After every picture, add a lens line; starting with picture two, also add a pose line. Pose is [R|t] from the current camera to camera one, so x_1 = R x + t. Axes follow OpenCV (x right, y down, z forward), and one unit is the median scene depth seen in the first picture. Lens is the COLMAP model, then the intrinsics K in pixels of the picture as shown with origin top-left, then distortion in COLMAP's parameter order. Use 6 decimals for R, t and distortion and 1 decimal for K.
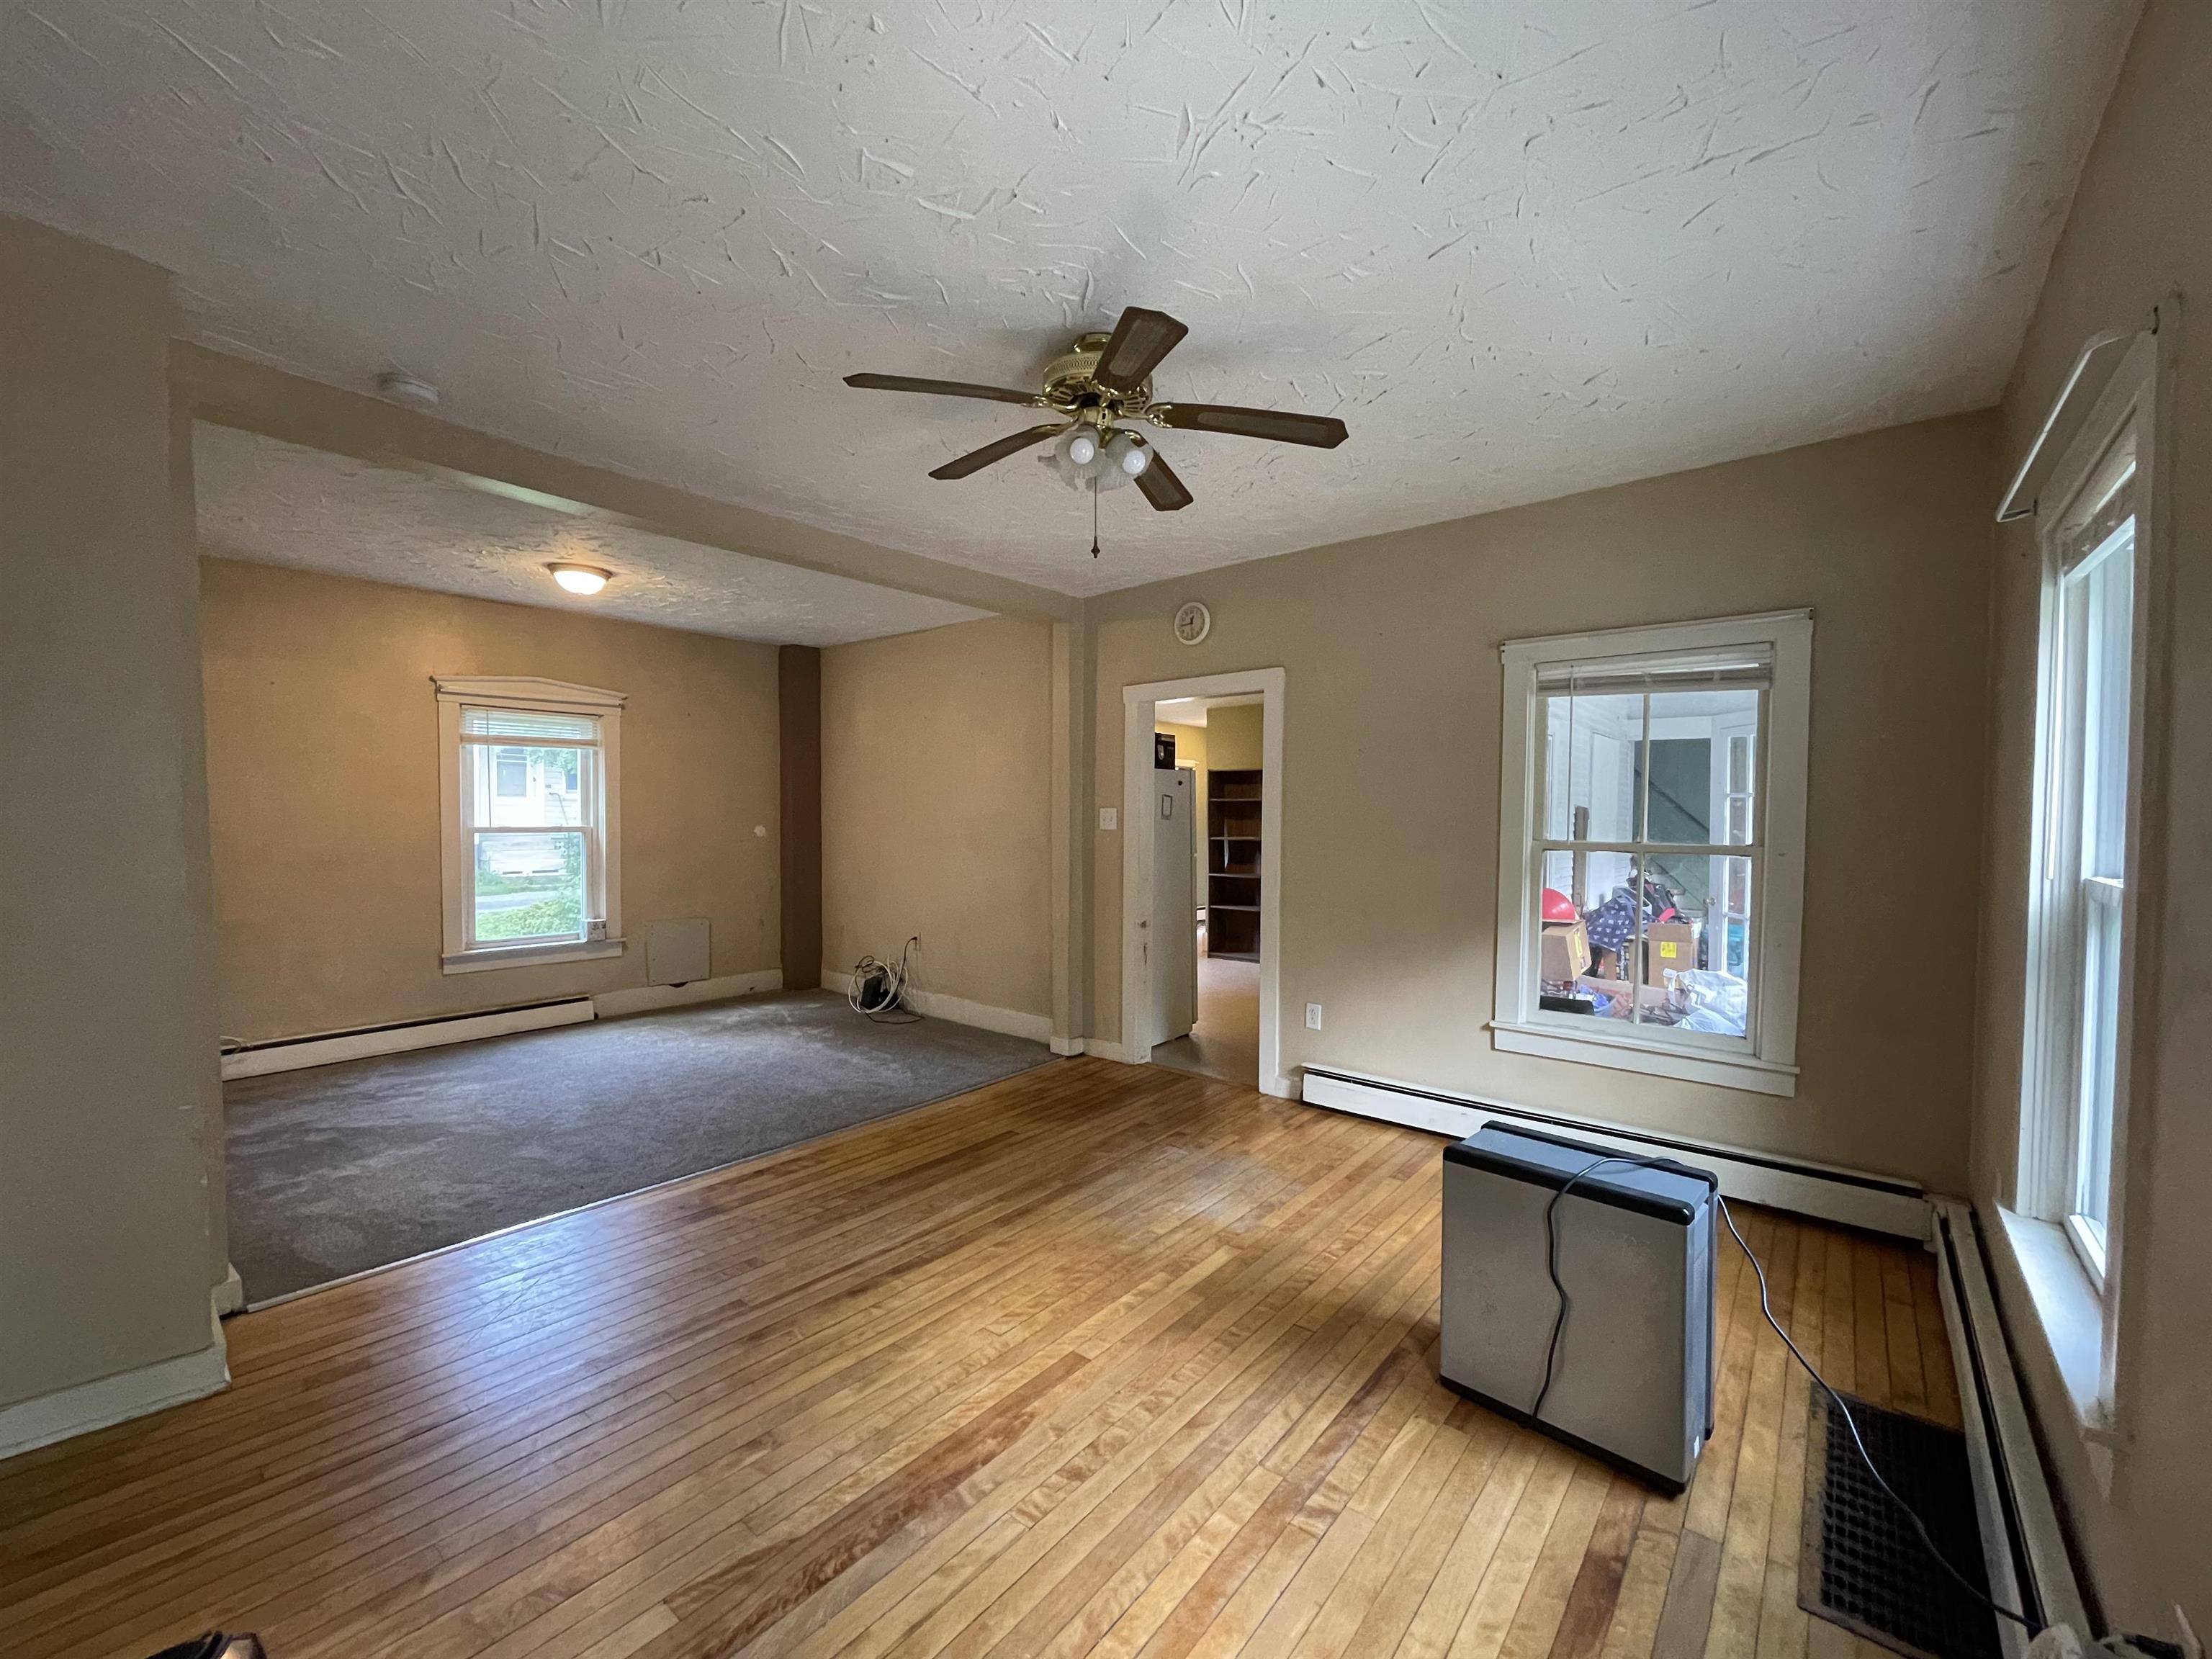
lens RADIAL K [[897.7, 0, 1095.9], [0, 897.7, 835.5], [0, 0, 1]] dist [-0.000836, 0.000459]
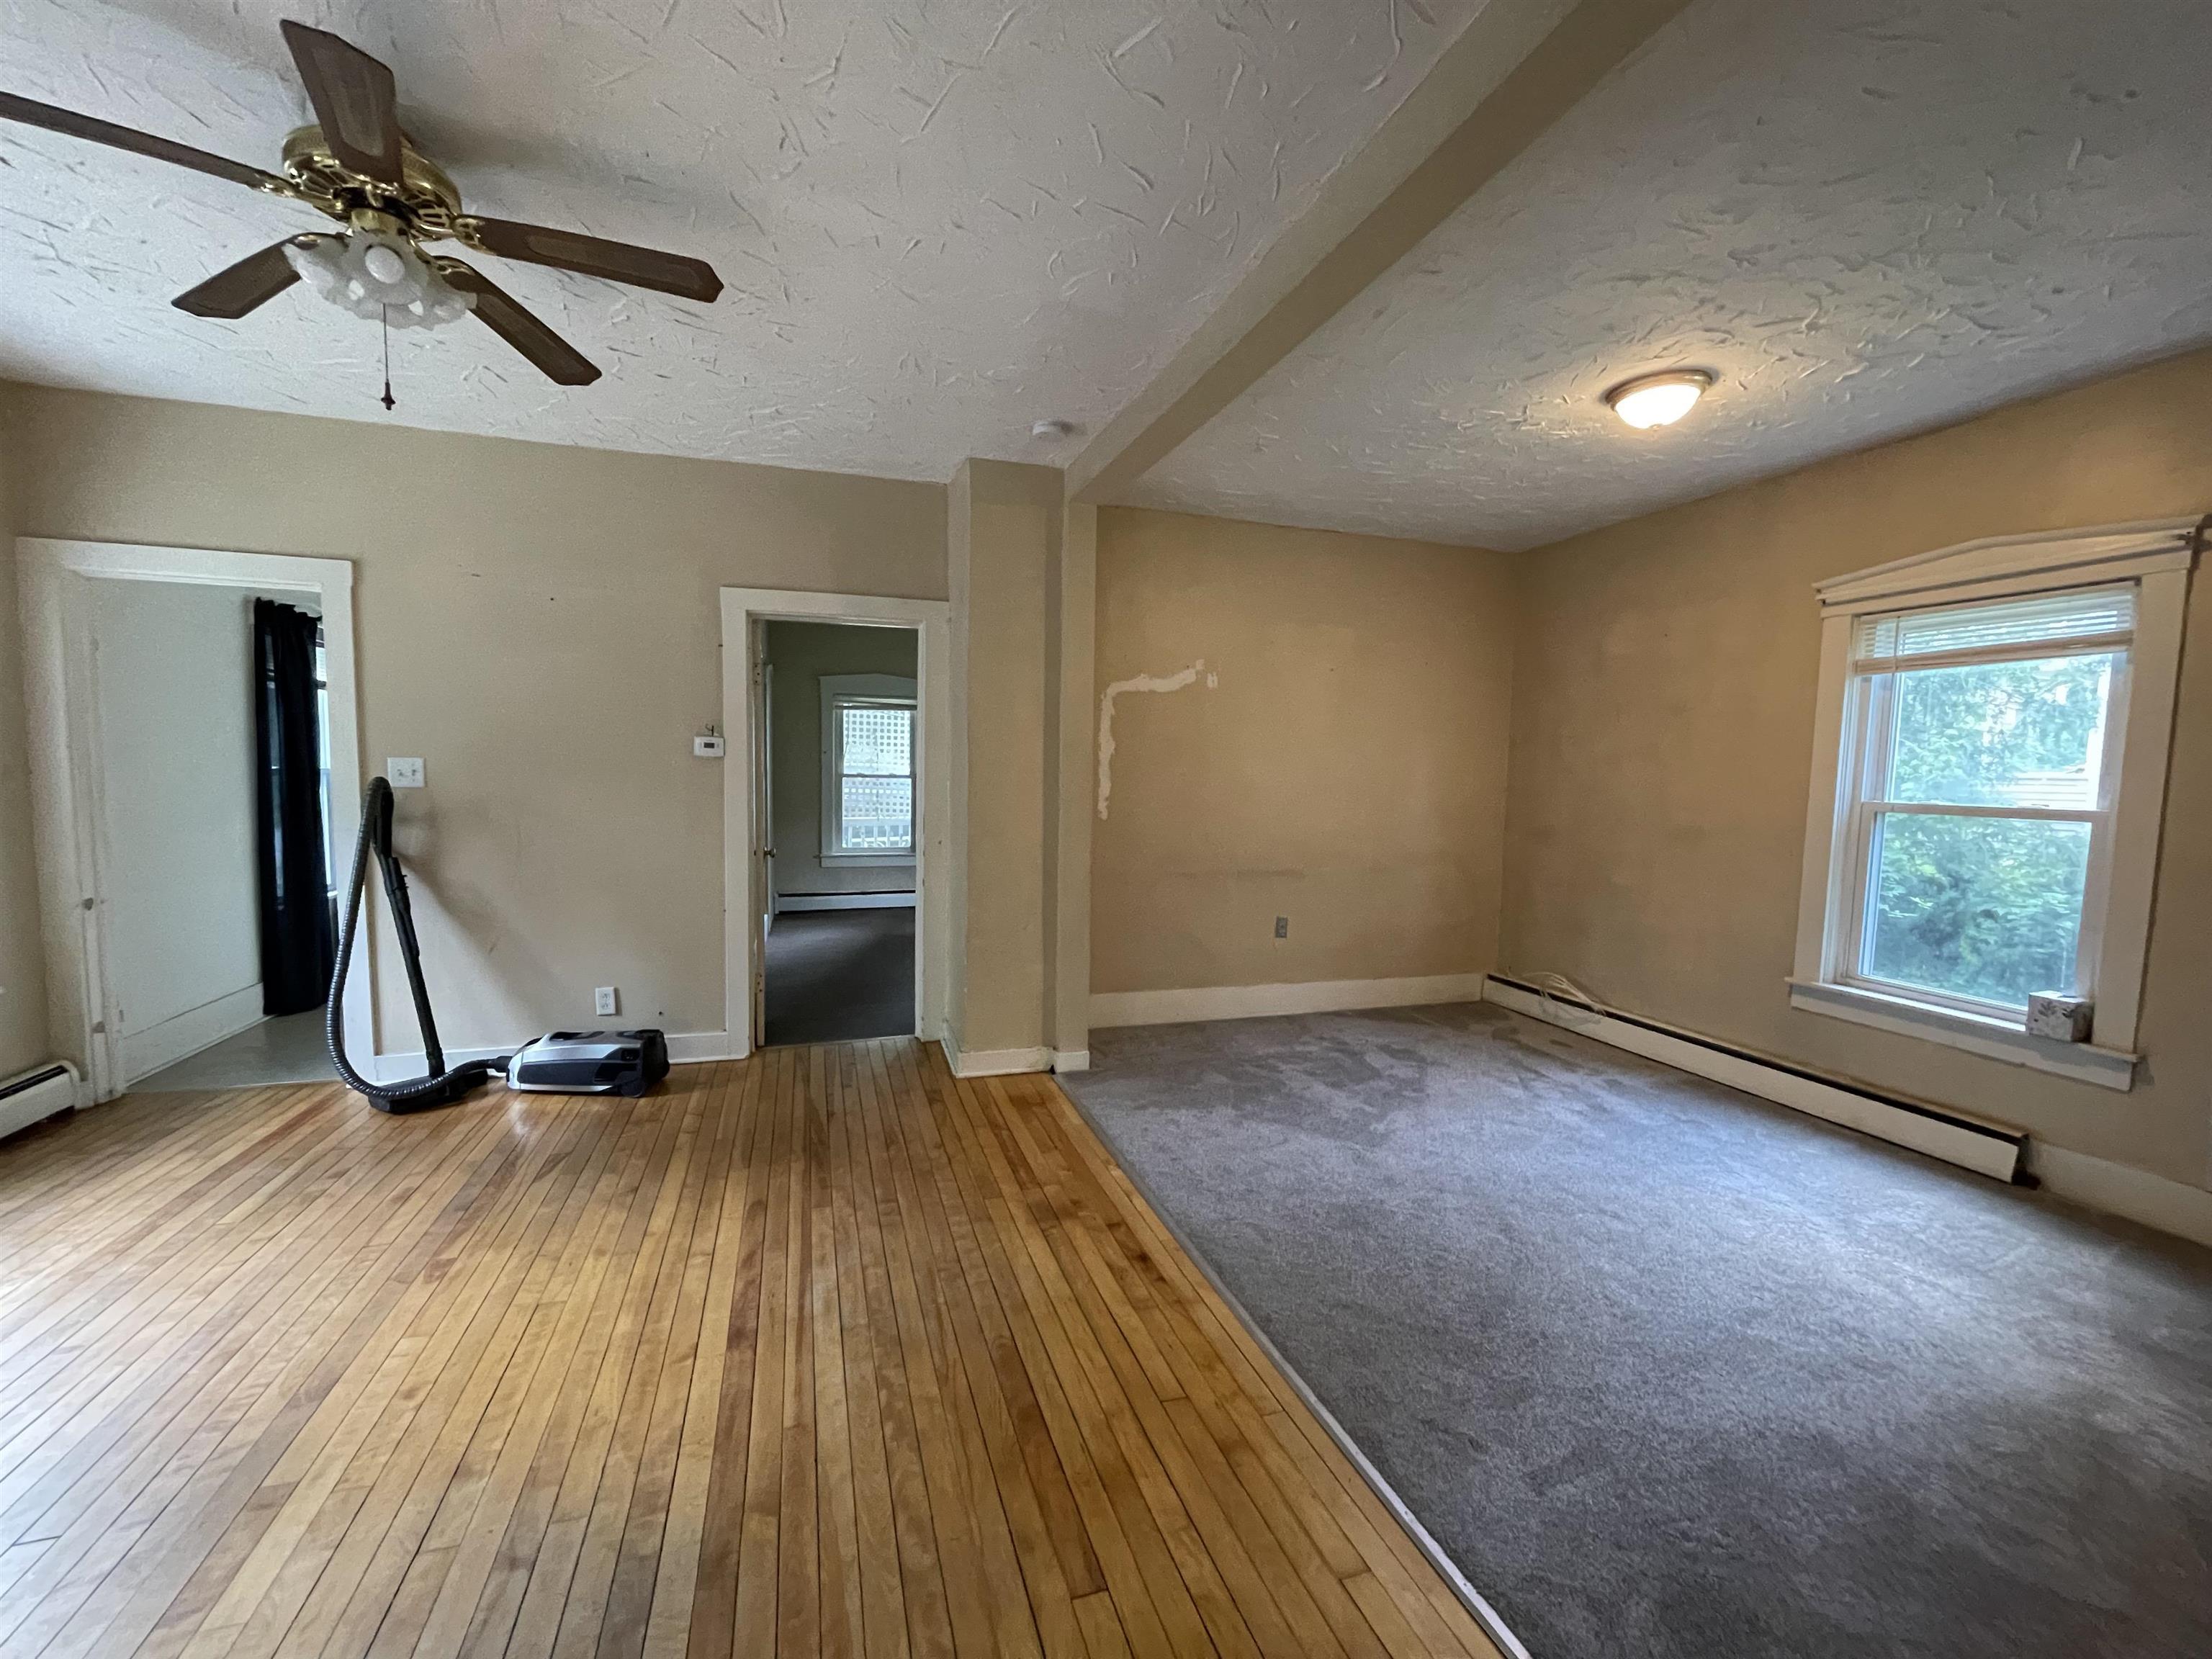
lens RADIAL K [[899.5, 0, 1097.6], [0, 899.5, 835.2], [0, 0, 1]] dist [-0.002927, 0.000678]
pose [[-0.529986, 0.048398, -0.846624, 0.195759], [-0.045620, 0.995297, 0.085455, -0.018916], [0.846778, 0.083913, -0.525286, 1.074063]]
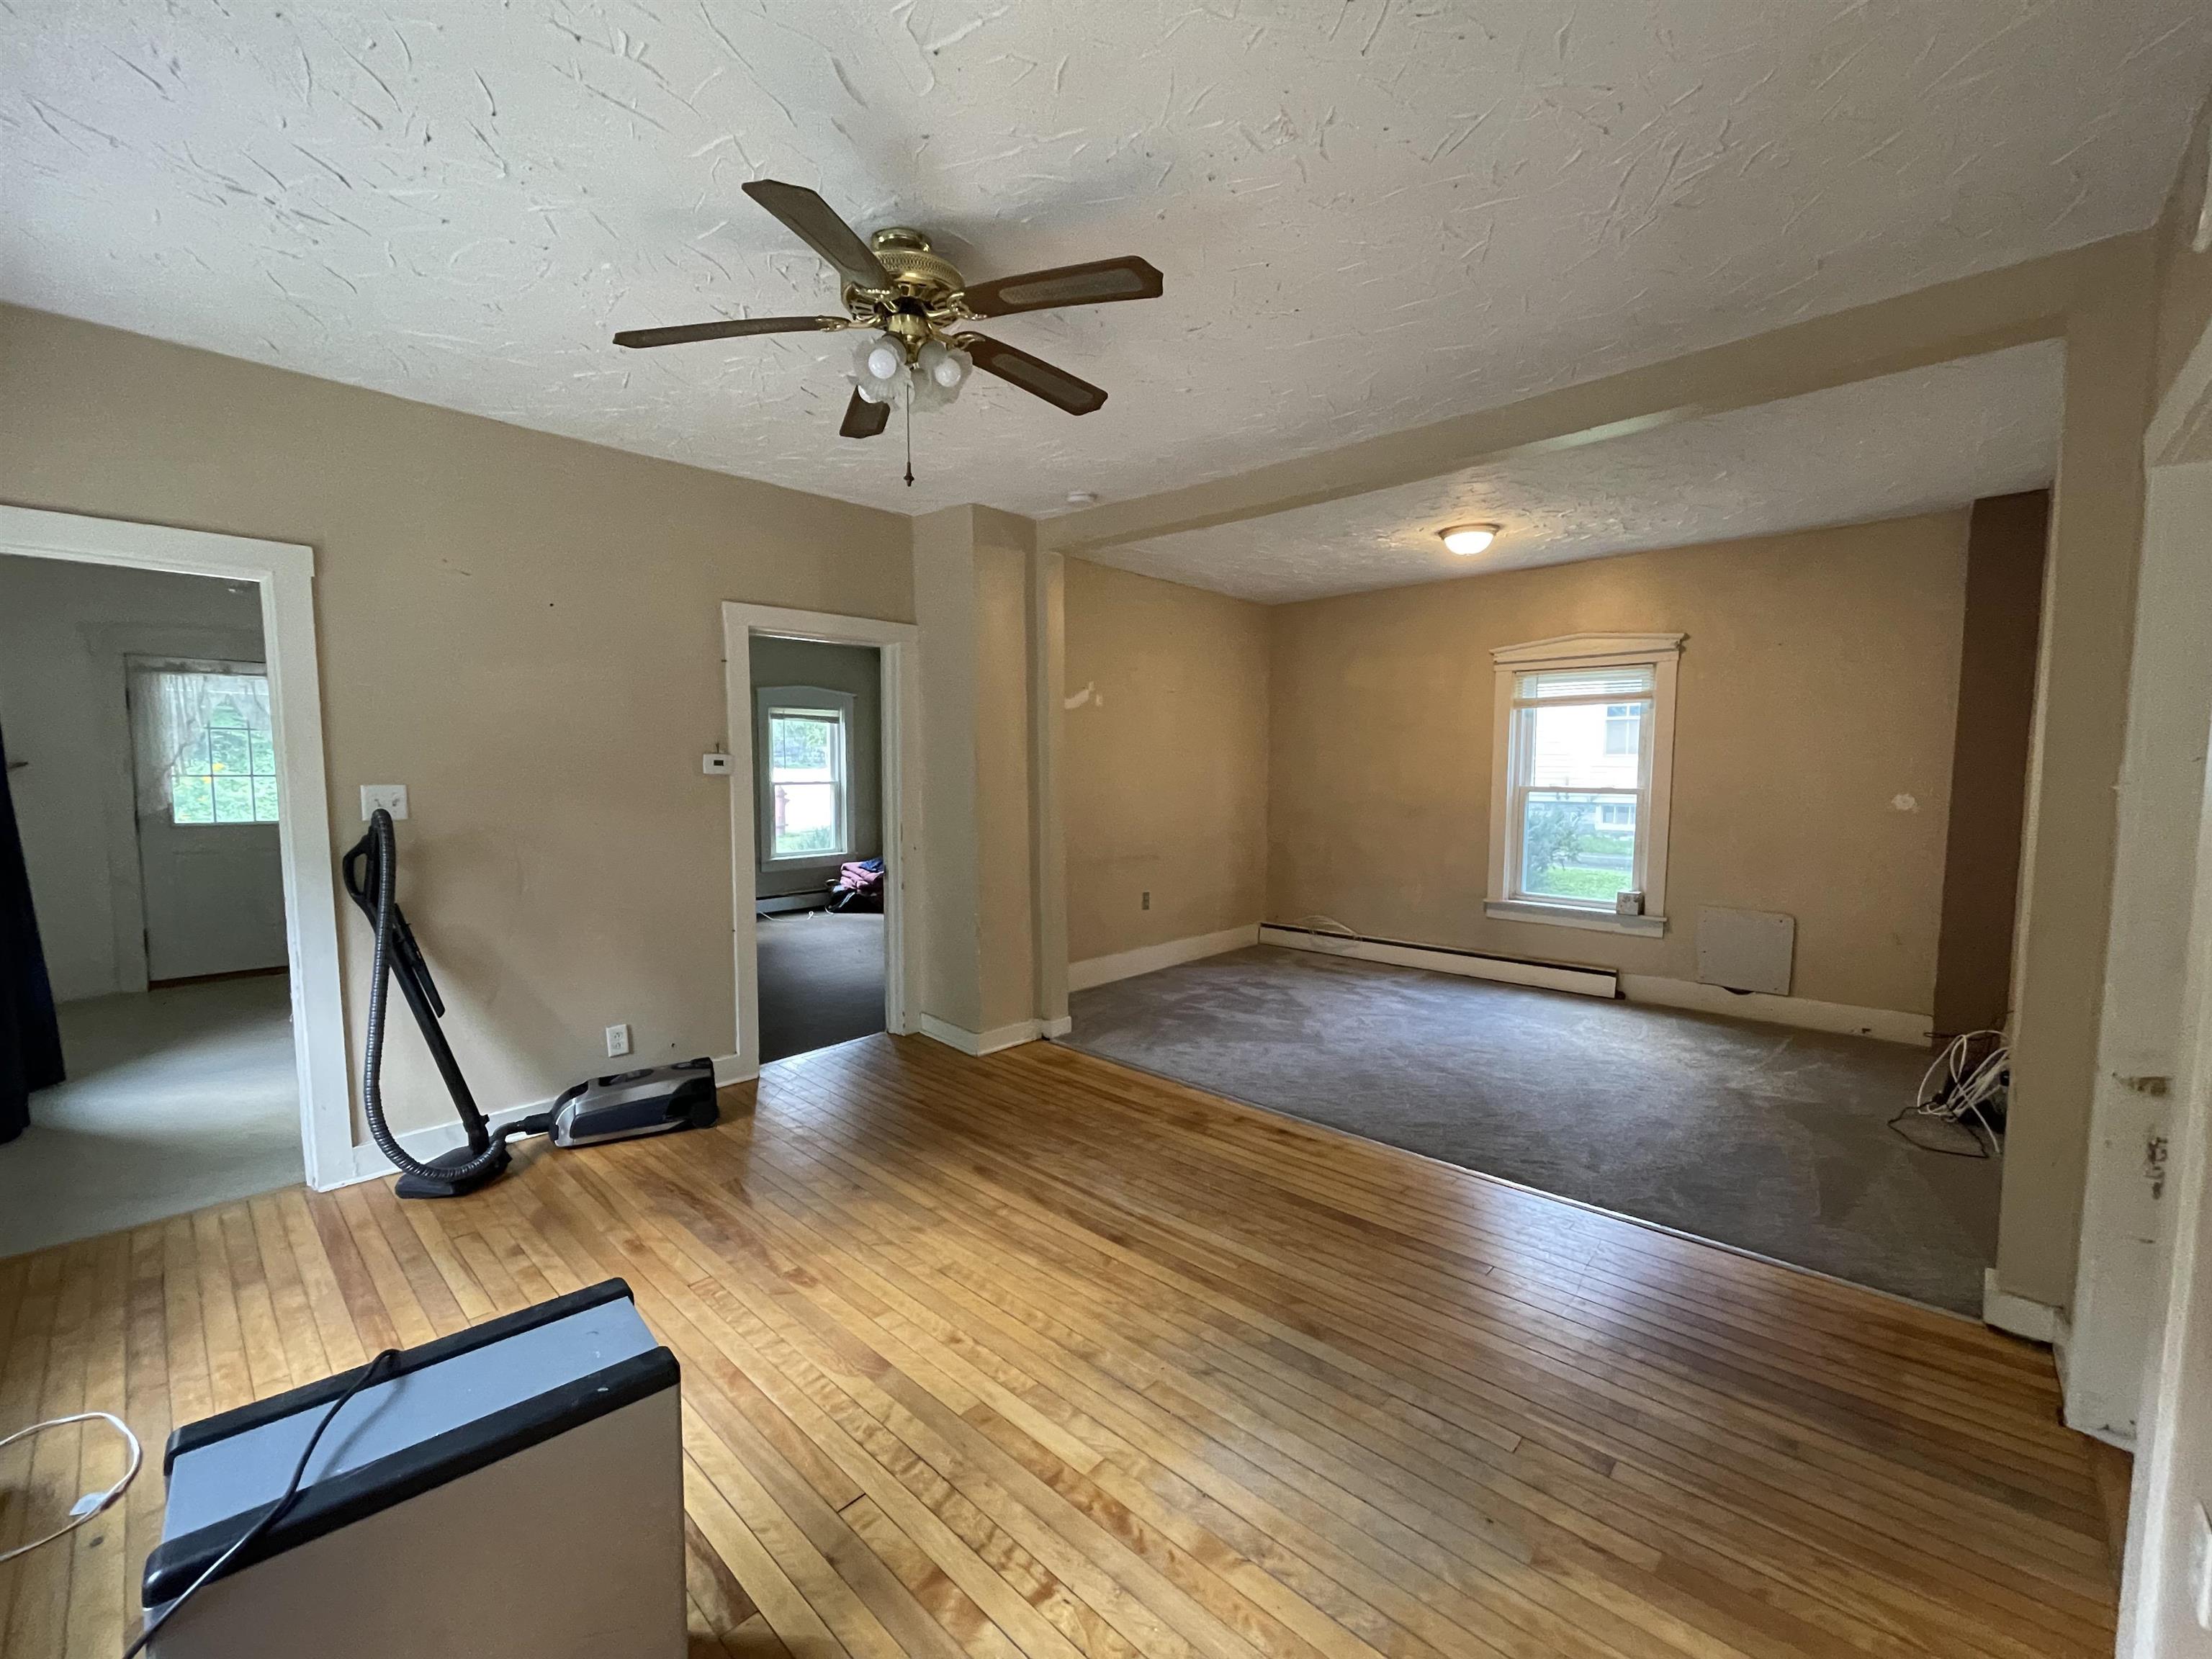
lens RADIAL K [[897.7, 0, 1095.9], [0, 897.7, 835.5], [0, 0, 1]] dist [-0.000836, 0.000459]
pose [[-0.052789, 0.072964, -0.995937, 0.497018], [-0.029125, 0.996790, 0.074570, -0.019294], [0.998181, 0.032943, -0.050494, 0.676564]]
